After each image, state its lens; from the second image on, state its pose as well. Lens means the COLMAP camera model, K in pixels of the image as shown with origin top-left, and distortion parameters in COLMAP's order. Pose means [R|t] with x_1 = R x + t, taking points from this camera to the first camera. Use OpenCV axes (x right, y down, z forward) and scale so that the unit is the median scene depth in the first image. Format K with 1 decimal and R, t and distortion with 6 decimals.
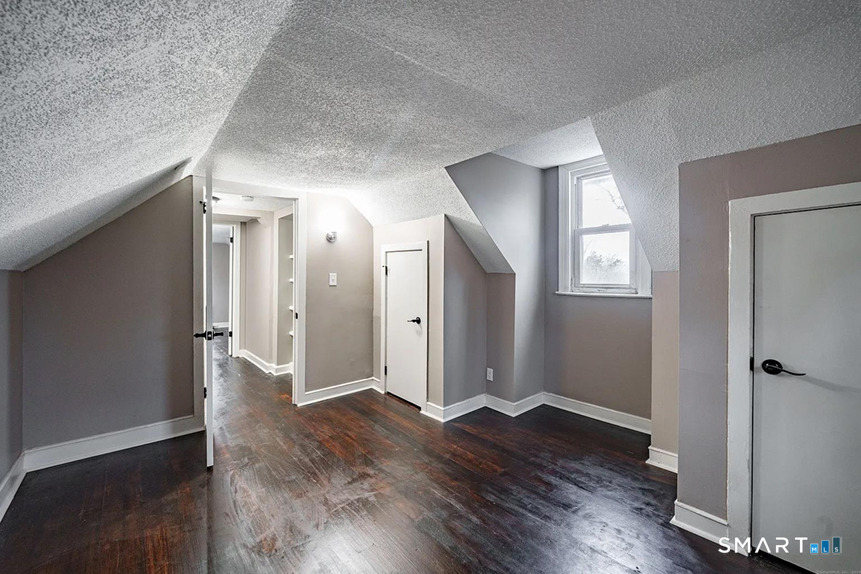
lens RADIAL K [[347.4, 0, 430.0], [0, 347.4, 268.0], [0, 0, 1]] dist [0.001797, 0.000086]
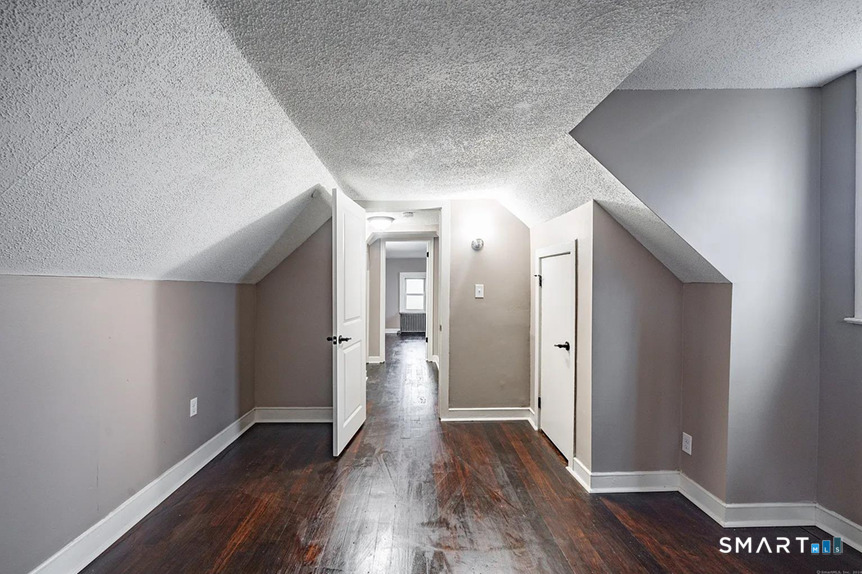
lens RADIAL K [[354.2, 0, 429.7], [0, 354.2, 282.2], [0, 0, 1]] dist [-0.002959, -0.000379]
pose [[0.771450, -0.008479, -0.636233, 0.232898], [0.014238, 0.999891, 0.003938, 0.004508], [0.636130, -0.012096, 0.771487, 0.220682]]
